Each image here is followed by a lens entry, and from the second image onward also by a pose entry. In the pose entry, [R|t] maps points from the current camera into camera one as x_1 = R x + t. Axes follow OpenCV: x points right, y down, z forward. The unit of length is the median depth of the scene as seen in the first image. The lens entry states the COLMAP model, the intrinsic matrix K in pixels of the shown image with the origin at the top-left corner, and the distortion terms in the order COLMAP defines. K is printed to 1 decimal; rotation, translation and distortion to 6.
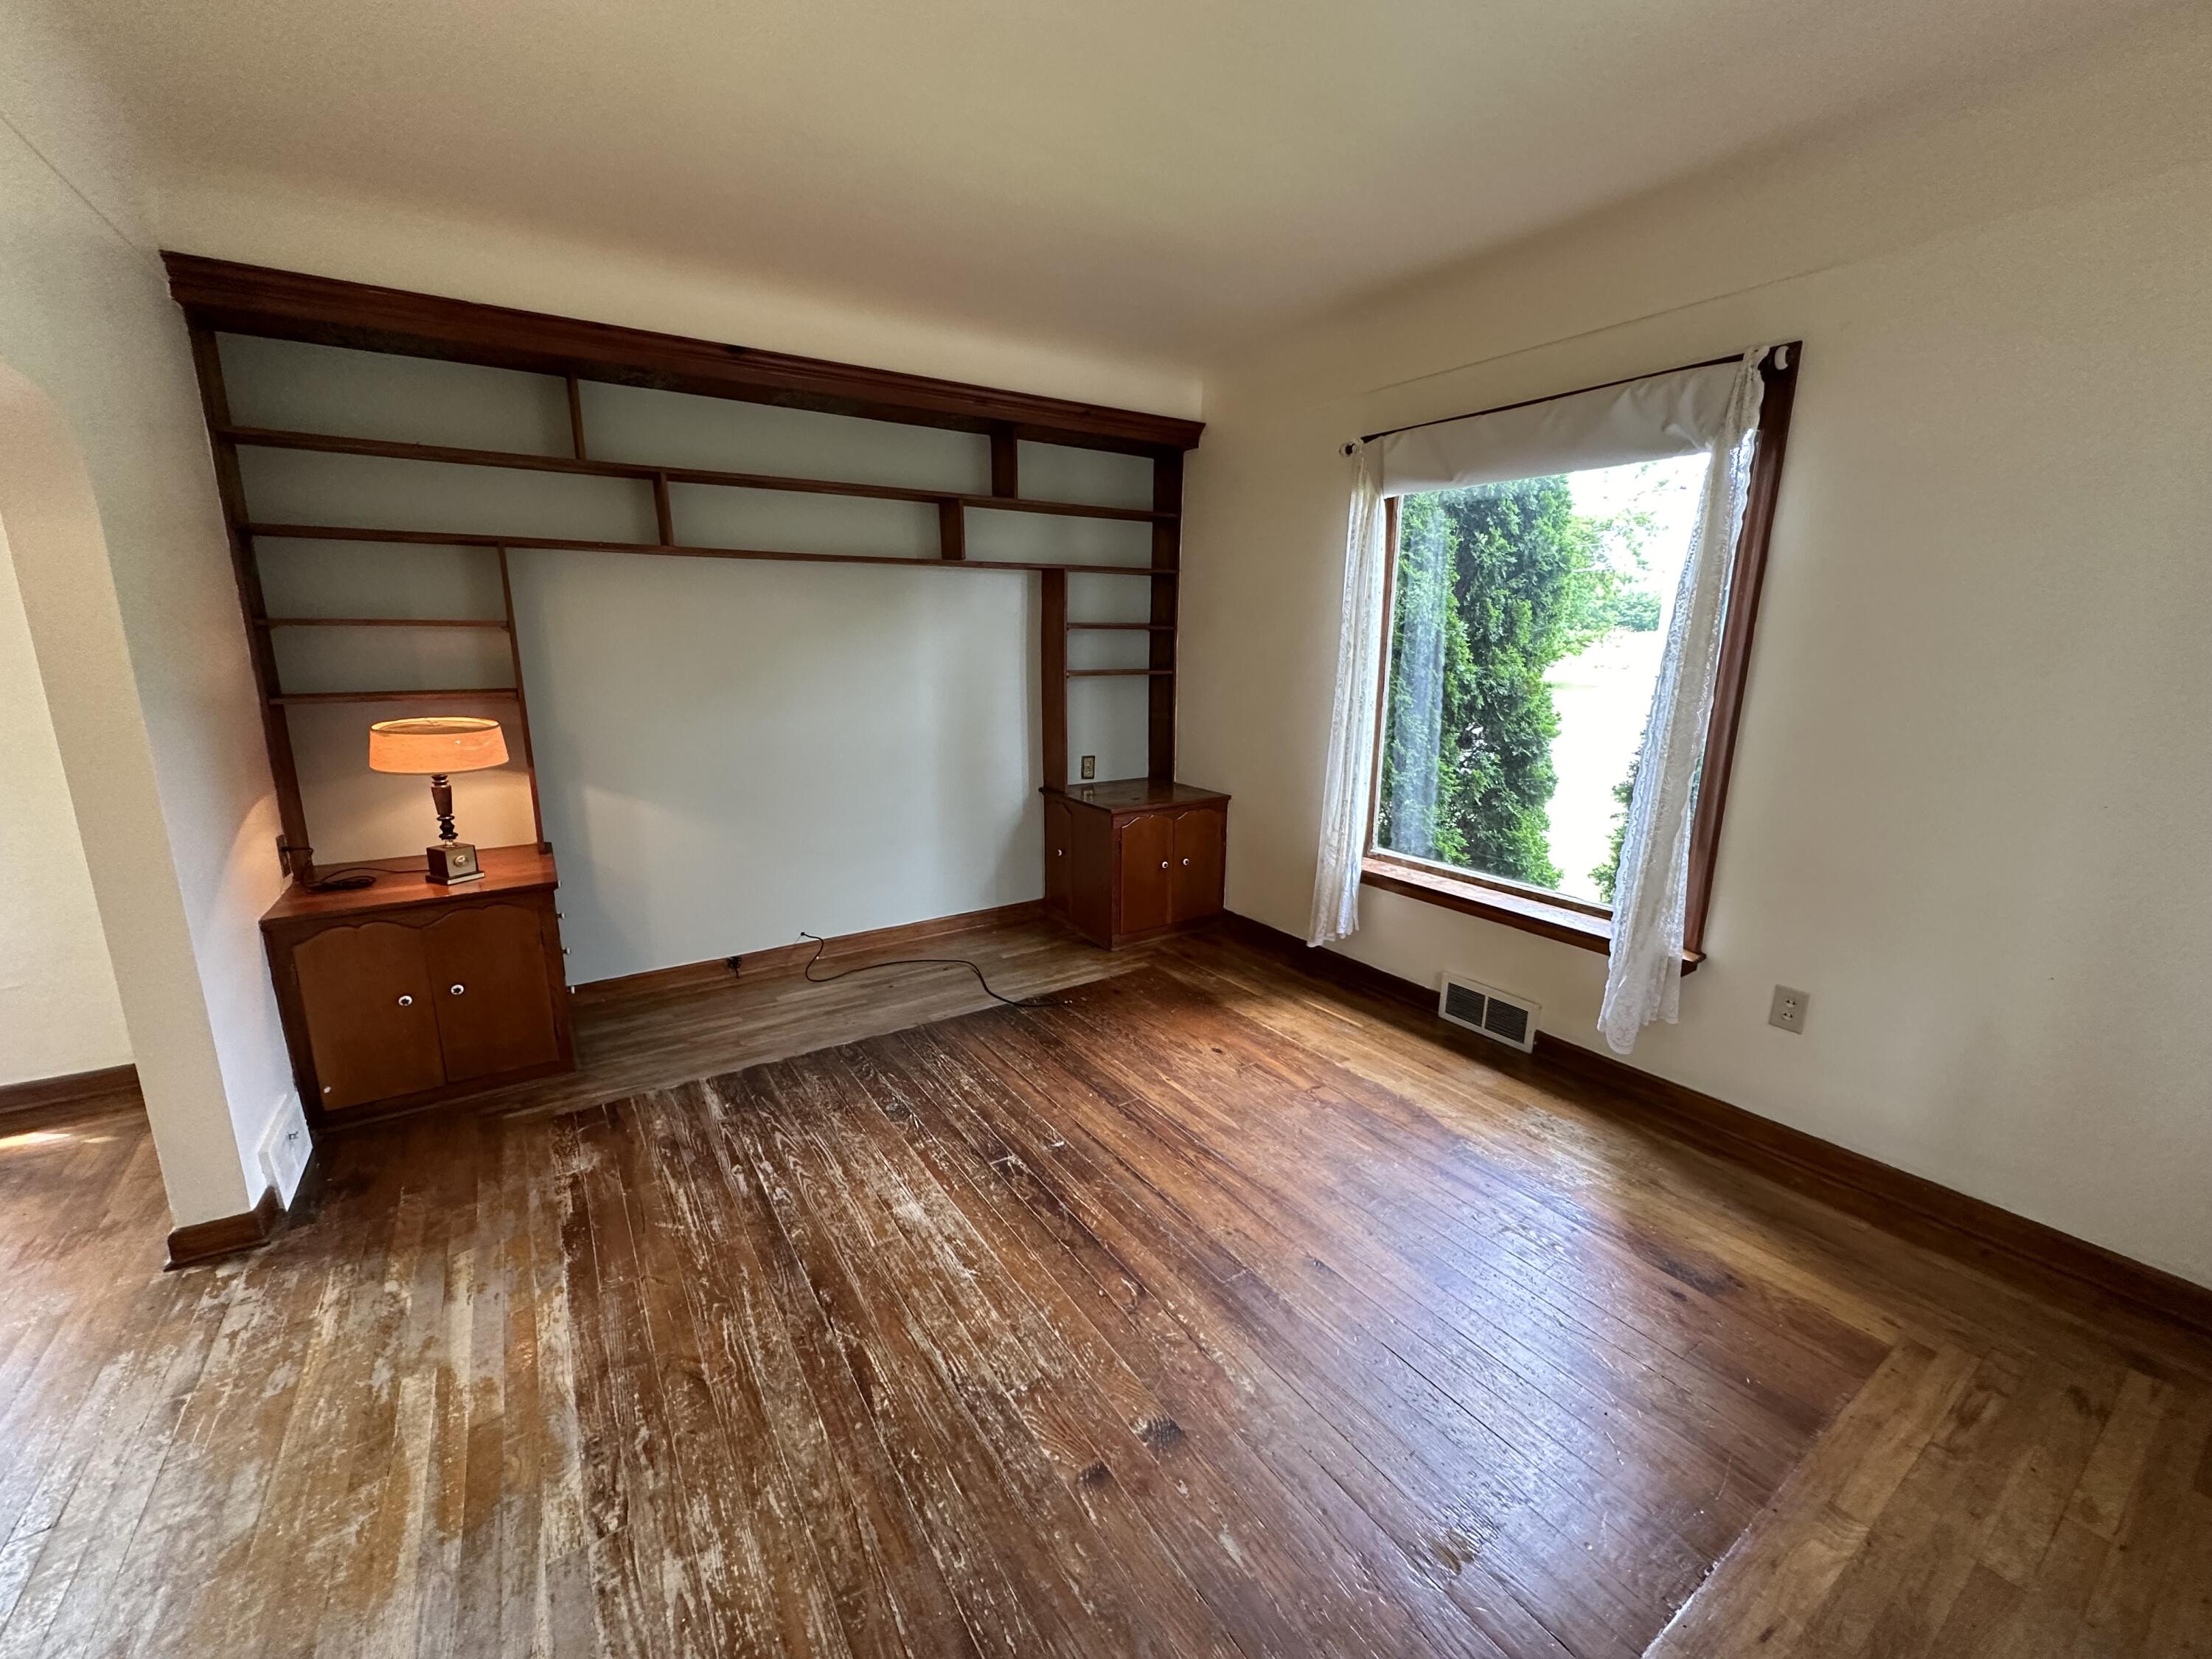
lens RADIAL K [[881.4, 0, 1099.6], [0, 881.4, 821.8], [0, 0, 1]] dist [-0.002426, 0.000521]
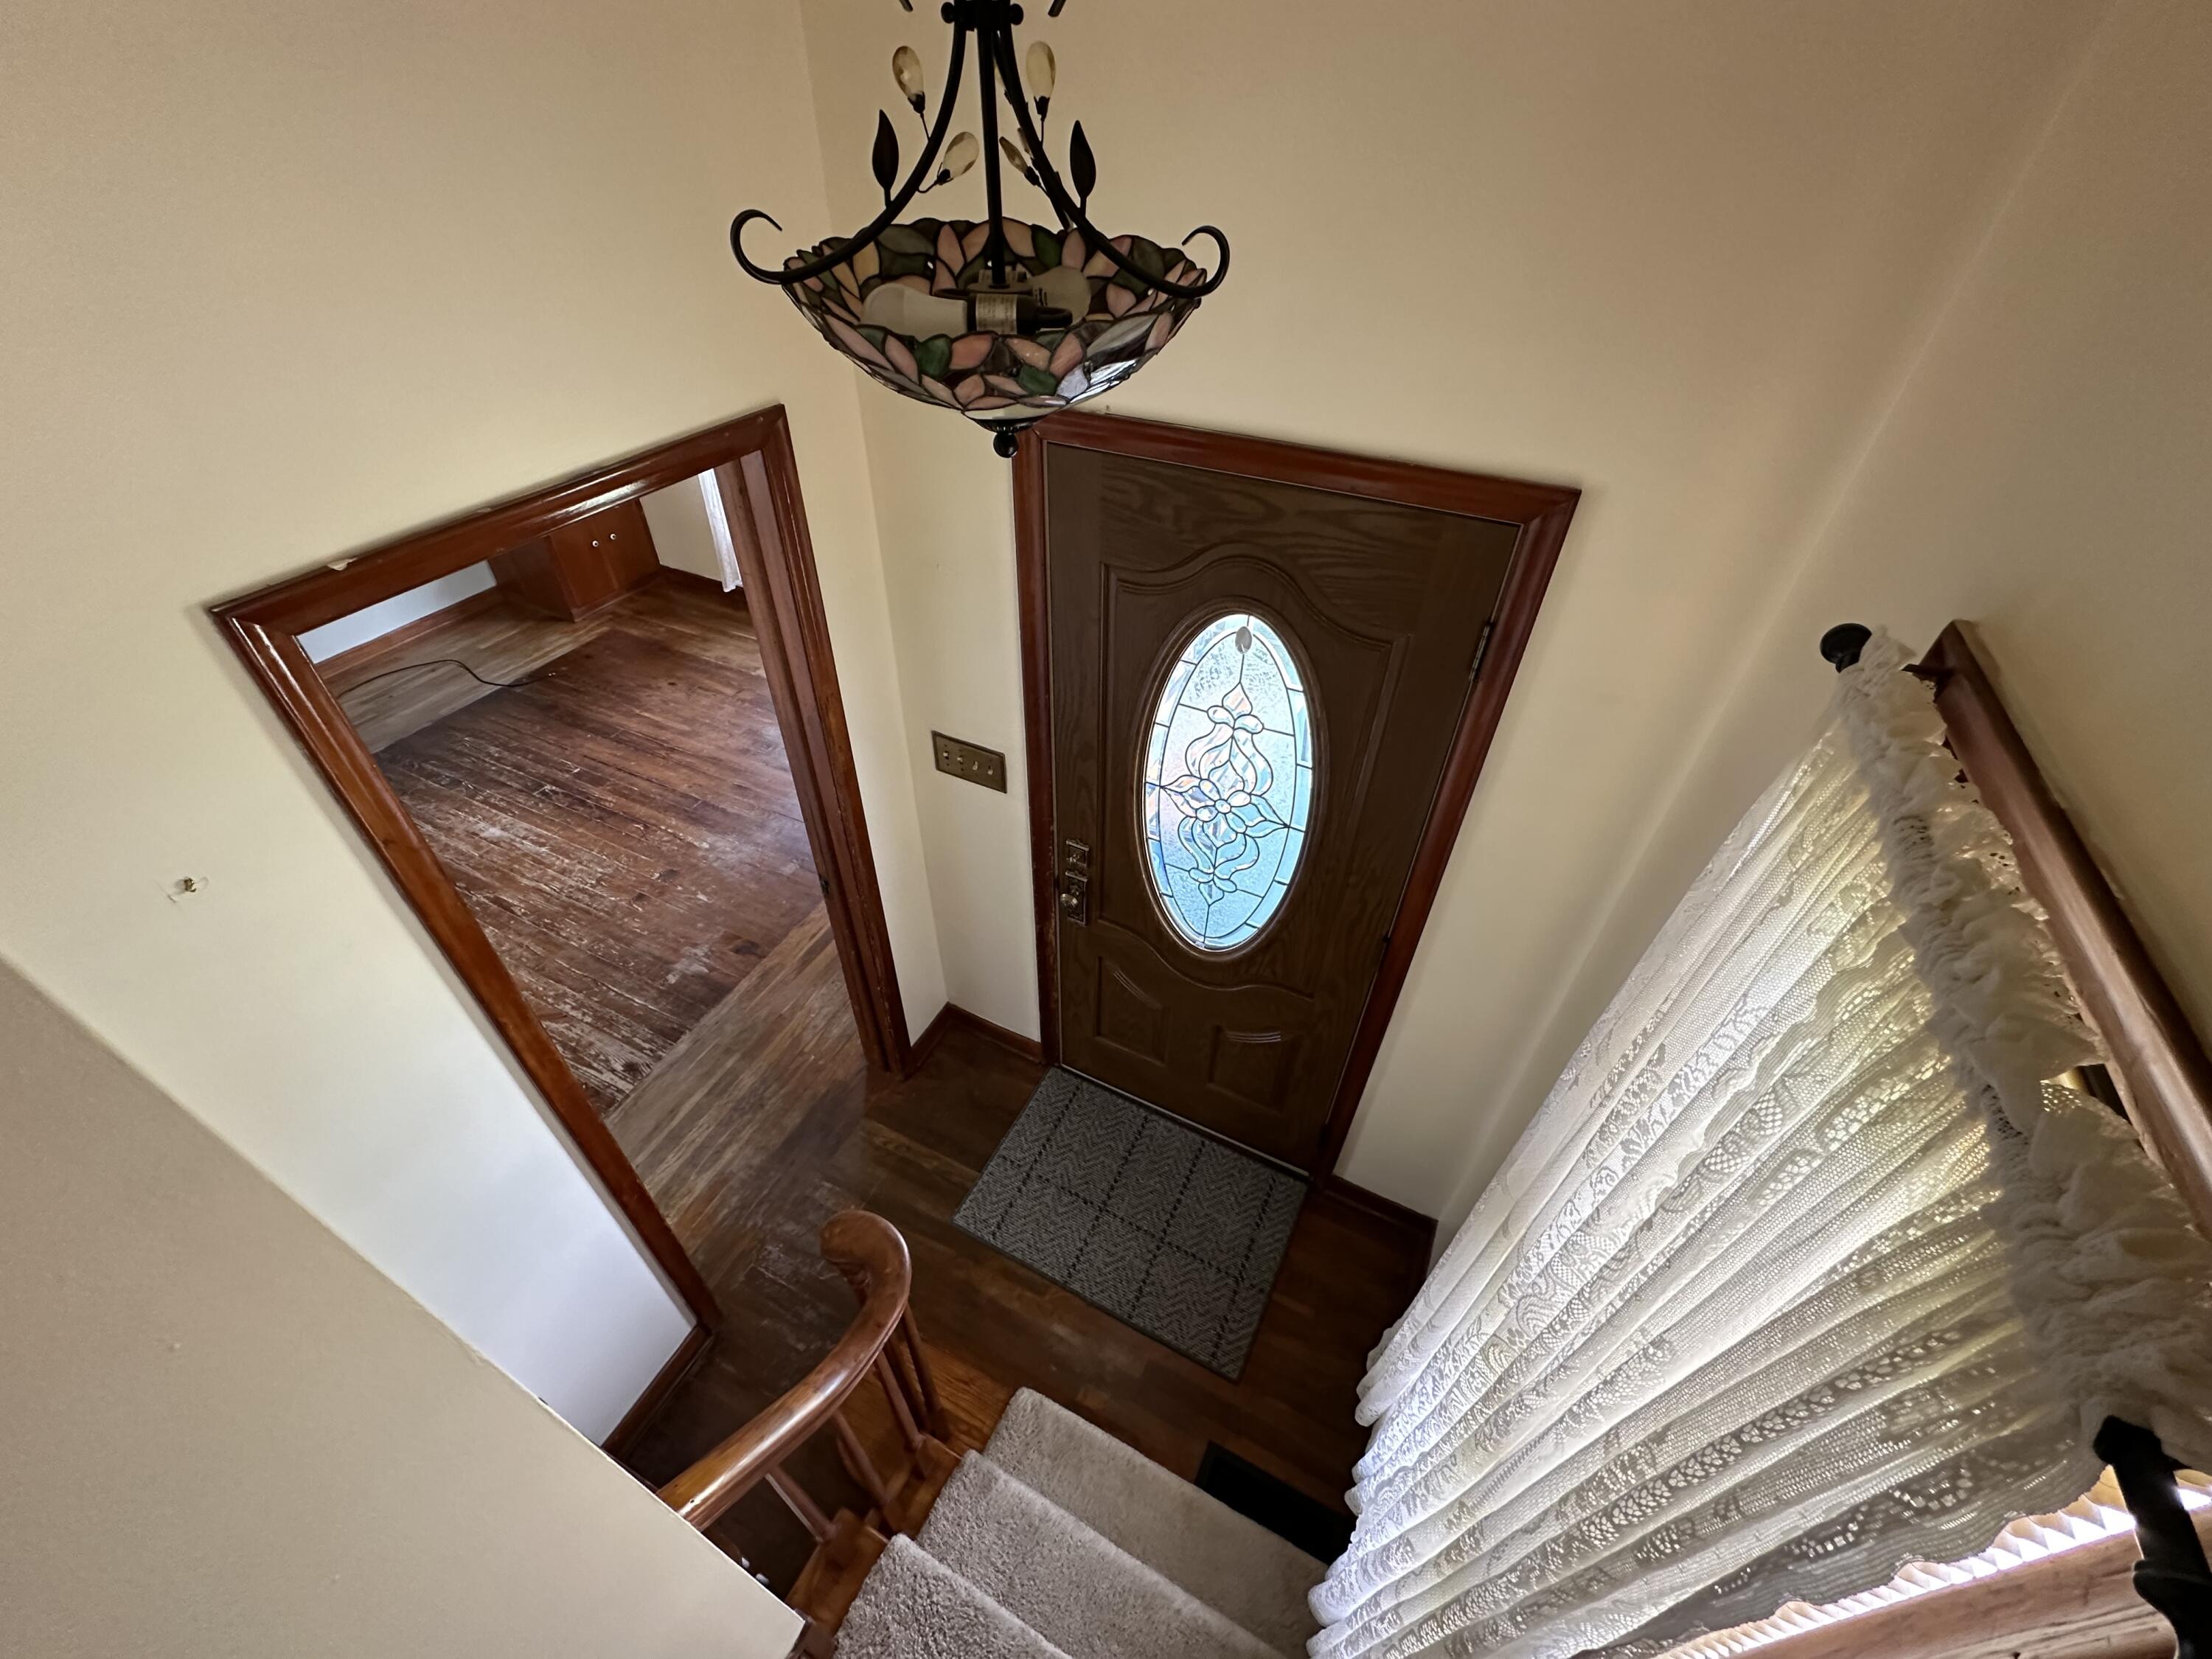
lens RADIAL K [[881.4, 0, 1102.5], [0, 881.4, 837.7], [0, 0, 1]] dist [-0.002426, 0.000521]
pose [[0.861917, -0.326190, 0.388201, 0.123571], [0.093123, 0.854418, 0.511173, -0.278217], [-0.498425, -0.404438, 0.766813, -0.807404]]
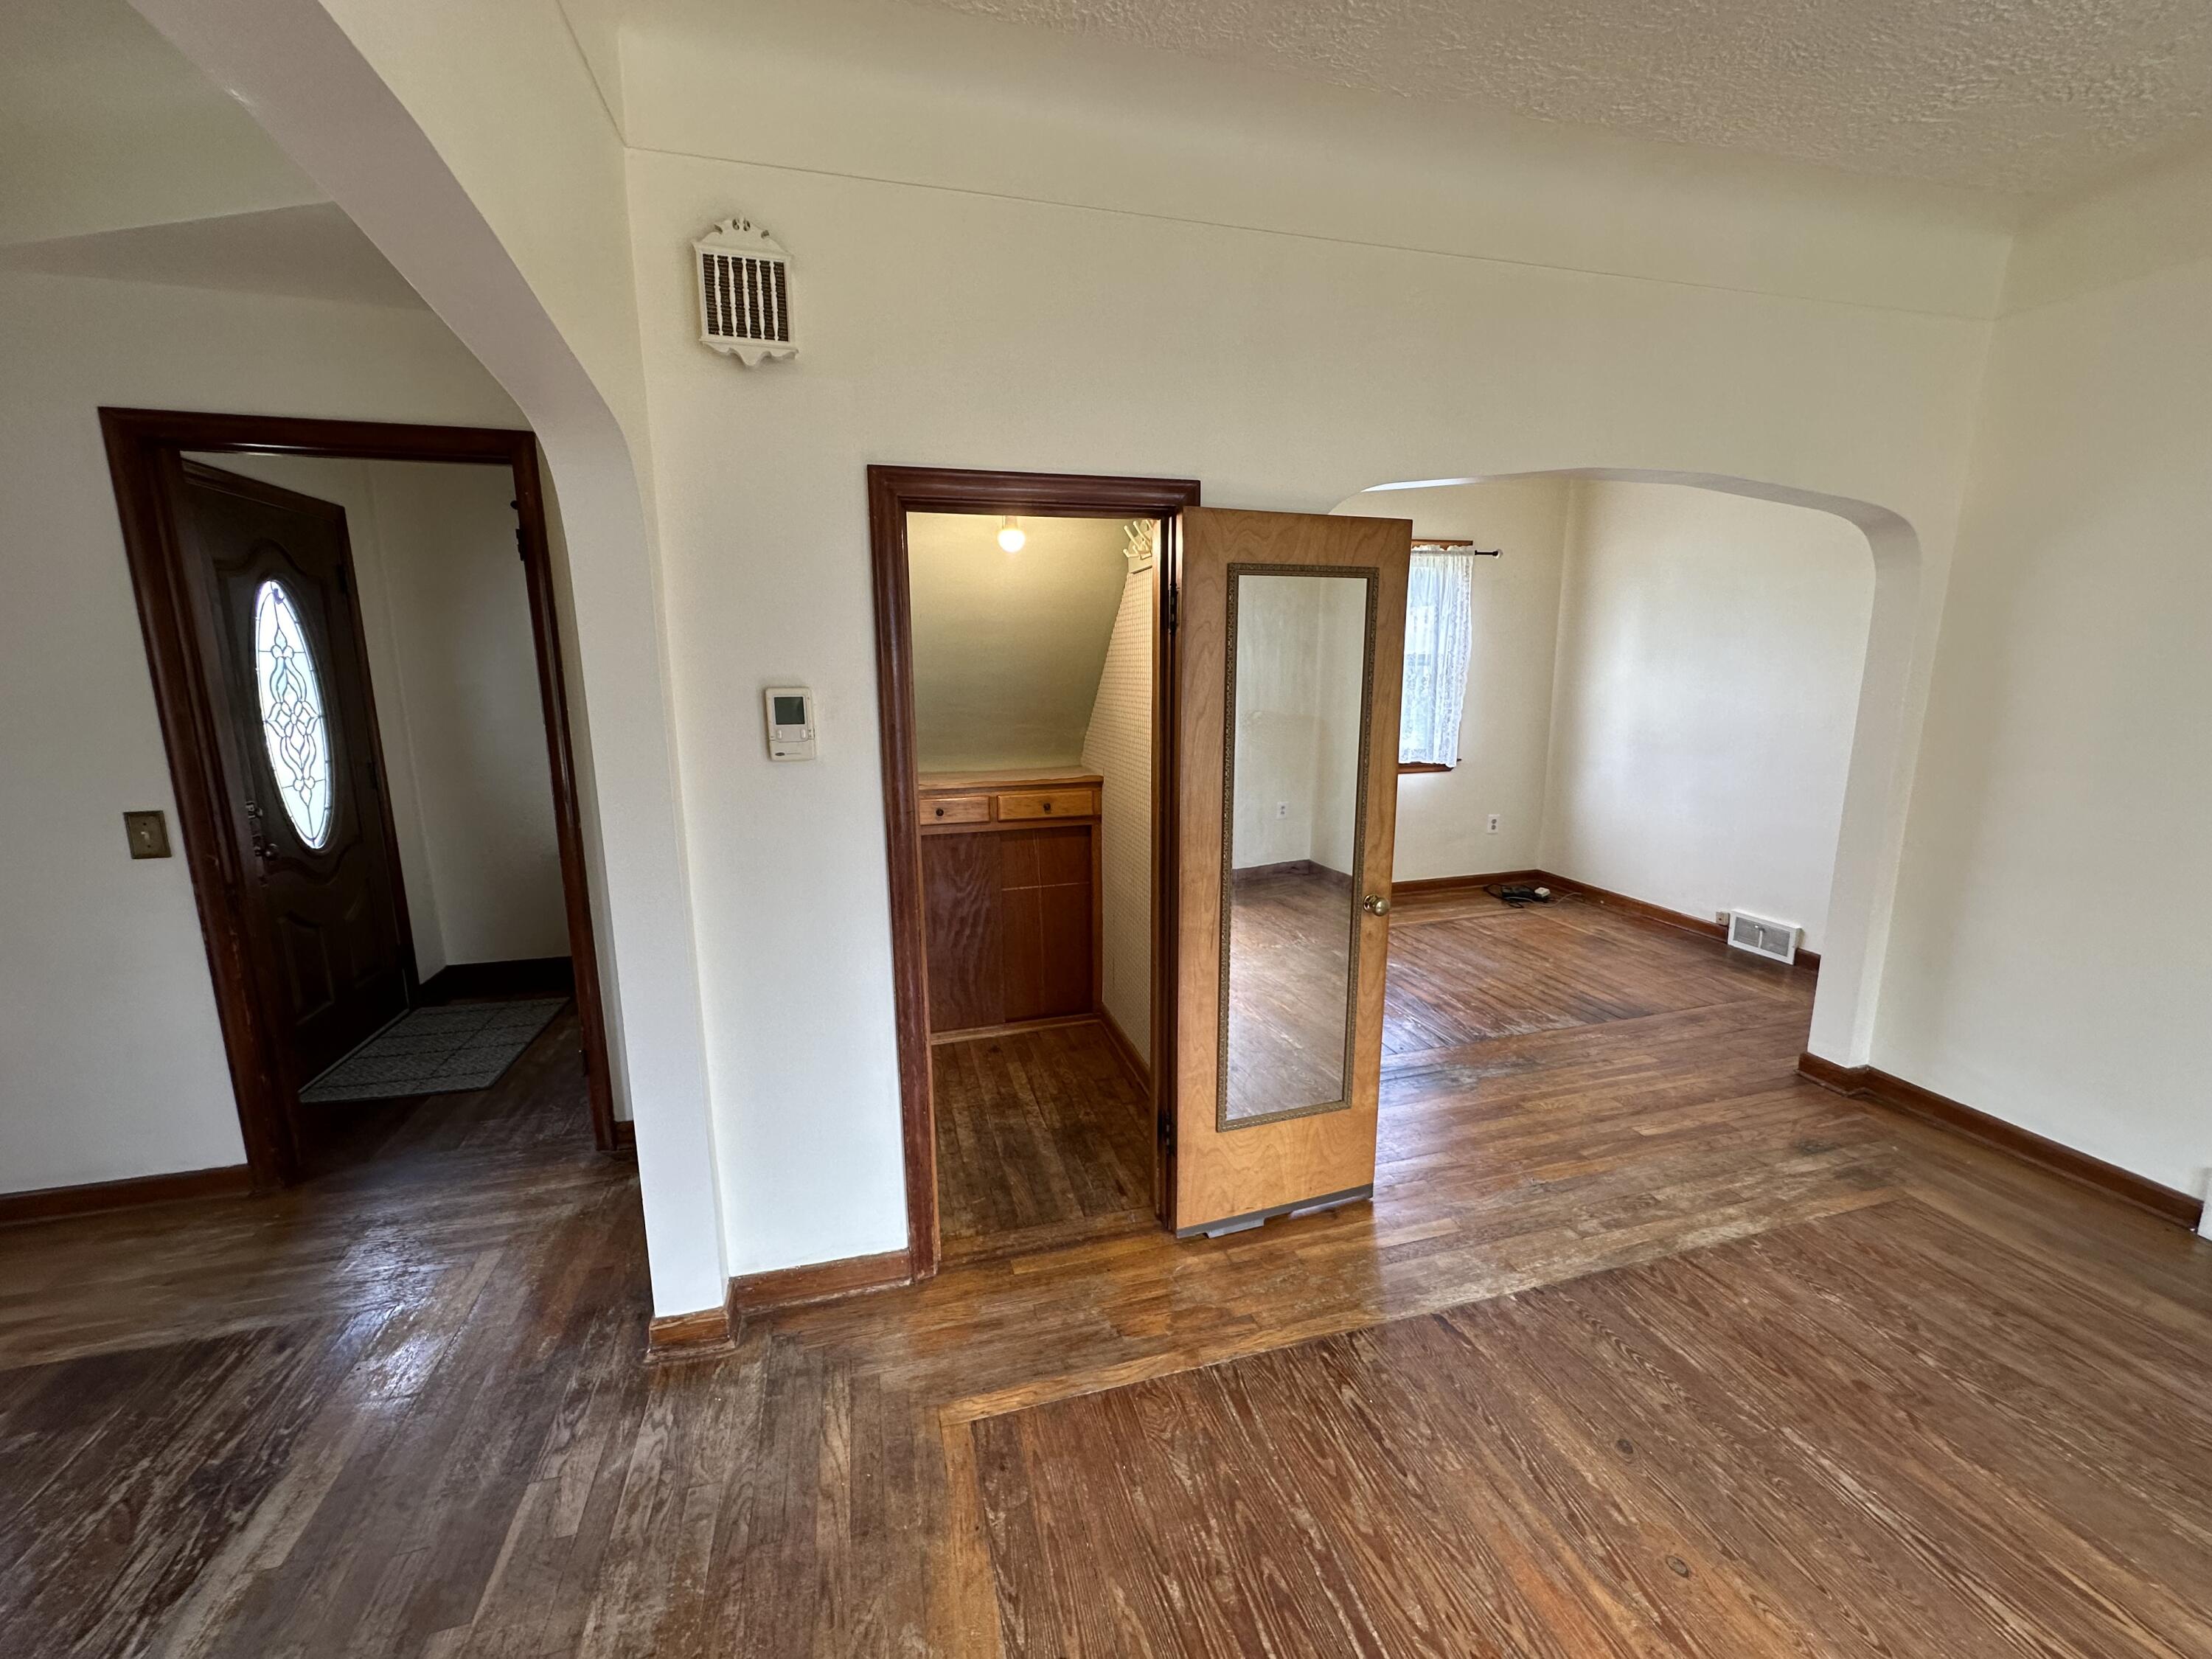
lens RADIAL K [[881.4, 0, 1101.4], [0, 881.4, 824.9], [0, 0, 1]] dist [-0.002426, 0.000521]
pose [[-0.952038, -0.053750, 0.301223, -0.969574], [0.064629, 0.926916, 0.369662, -0.132071], [-0.299077, 0.371400, -0.878985, 0.601836]]
